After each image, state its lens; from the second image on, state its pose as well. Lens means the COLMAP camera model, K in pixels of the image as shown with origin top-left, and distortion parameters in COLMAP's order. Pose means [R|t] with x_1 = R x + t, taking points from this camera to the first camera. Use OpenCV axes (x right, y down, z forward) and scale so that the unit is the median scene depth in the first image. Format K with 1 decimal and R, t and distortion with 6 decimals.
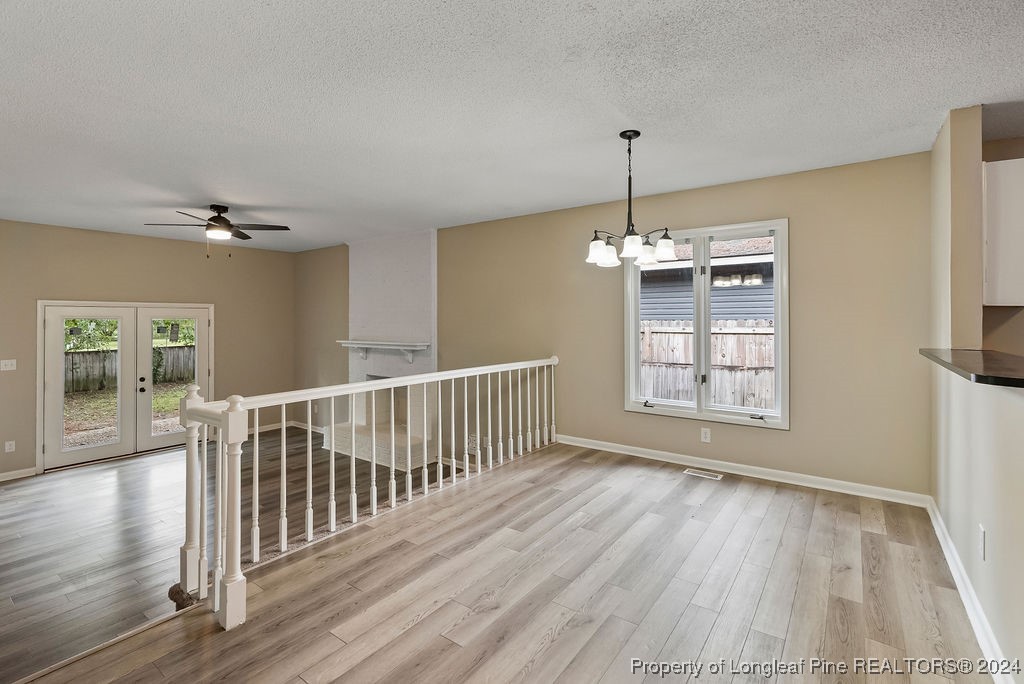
lens RADIAL K [[468.2, 0, 510.3], [0, 468.2, 318.6], [0, 0, 1]] dist [-0.007548, 0.002742]
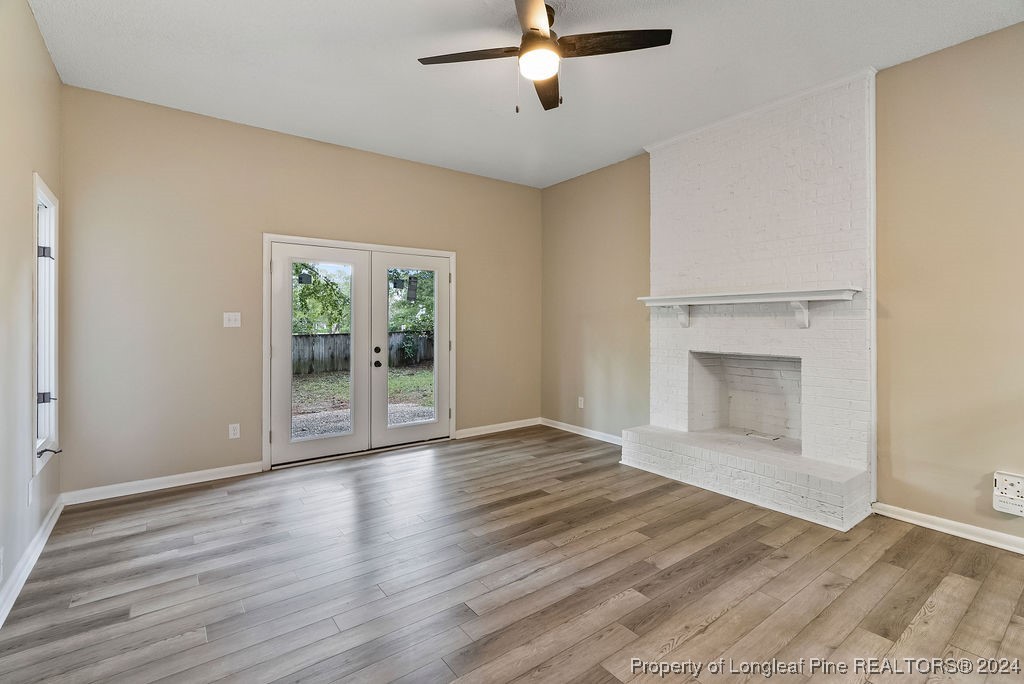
lens RADIAL K [[468.2, 0, 511.1], [0, 468.2, 321.7], [0, 0, 1]] dist [-0.007548, 0.002742]
pose [[0.956124, 0.000939, -0.292959, -0.545054], [0.000083, 0.999994, 0.003479, 0.122297], [0.292961, -0.003351, 0.956119, 0.524259]]
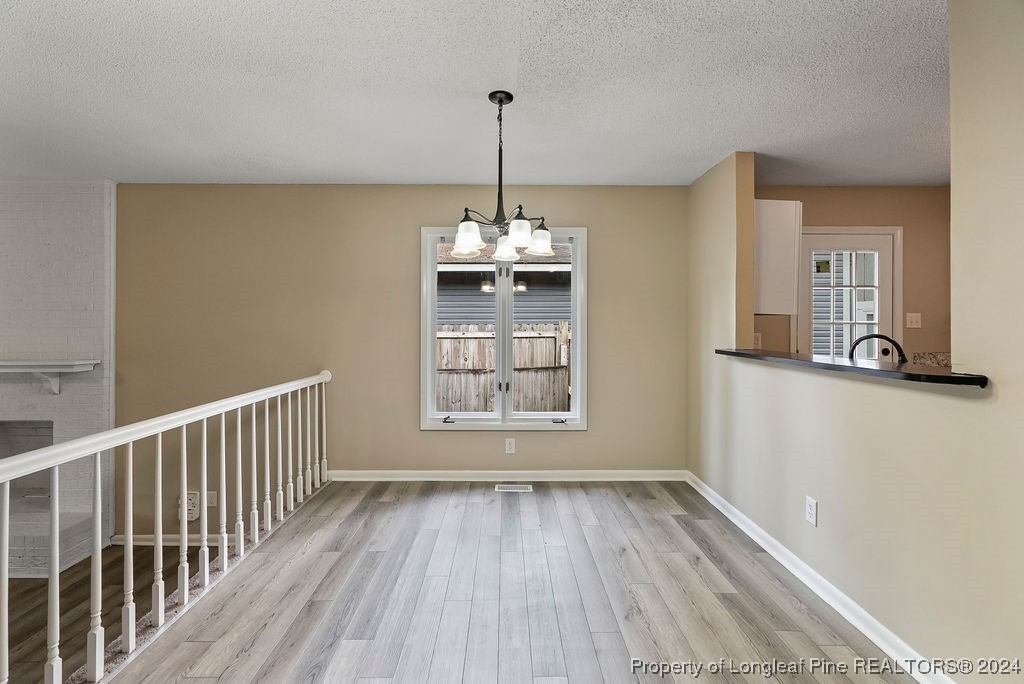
lens RADIAL K [[468.2, 0, 510.3], [0, 468.2, 320.5], [0, 0, 1]] dist [-0.007548, 0.002742]
pose [[0.801799, 0.007098, 0.597551, -0.143287], [-0.003670, 0.999969, -0.006954, 0.001167], [-0.597582, 0.003382, 0.801801, 0.221386]]
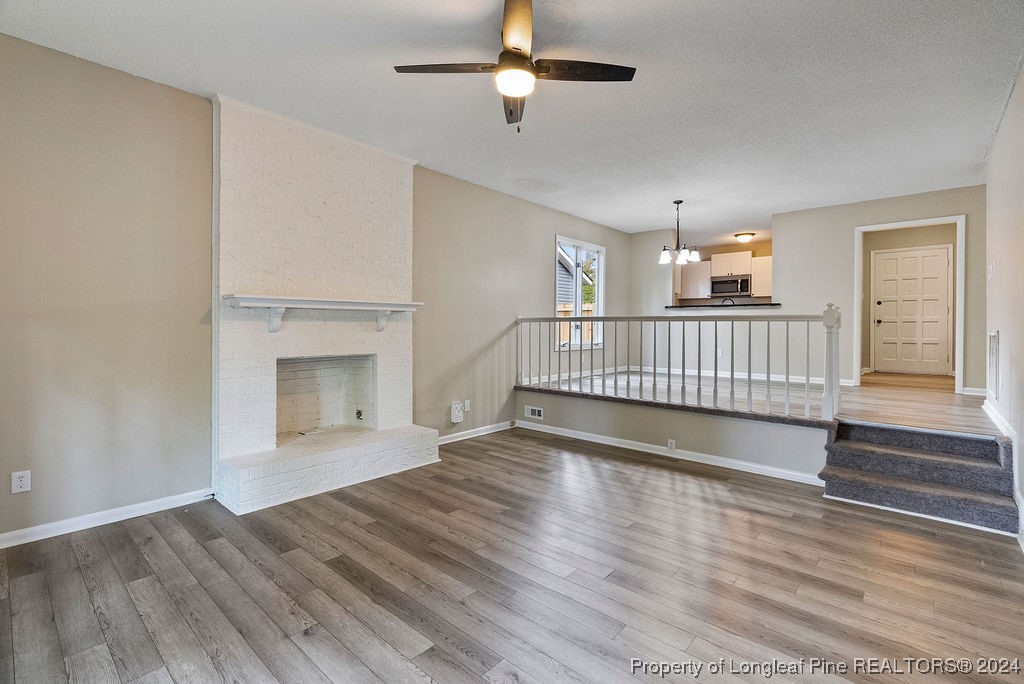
lens RADIAL K [[468.2, 0, 503.5], [0, 468.2, 328.2], [0, 0, 1]] dist [-0.007548, 0.002742]
pose [[0.101526, 0.001356, 0.994832, -1.298188], [-0.005997, 0.999982, -0.000751, 0.128203], [-0.994815, -0.005890, 0.101532, 1.048039]]
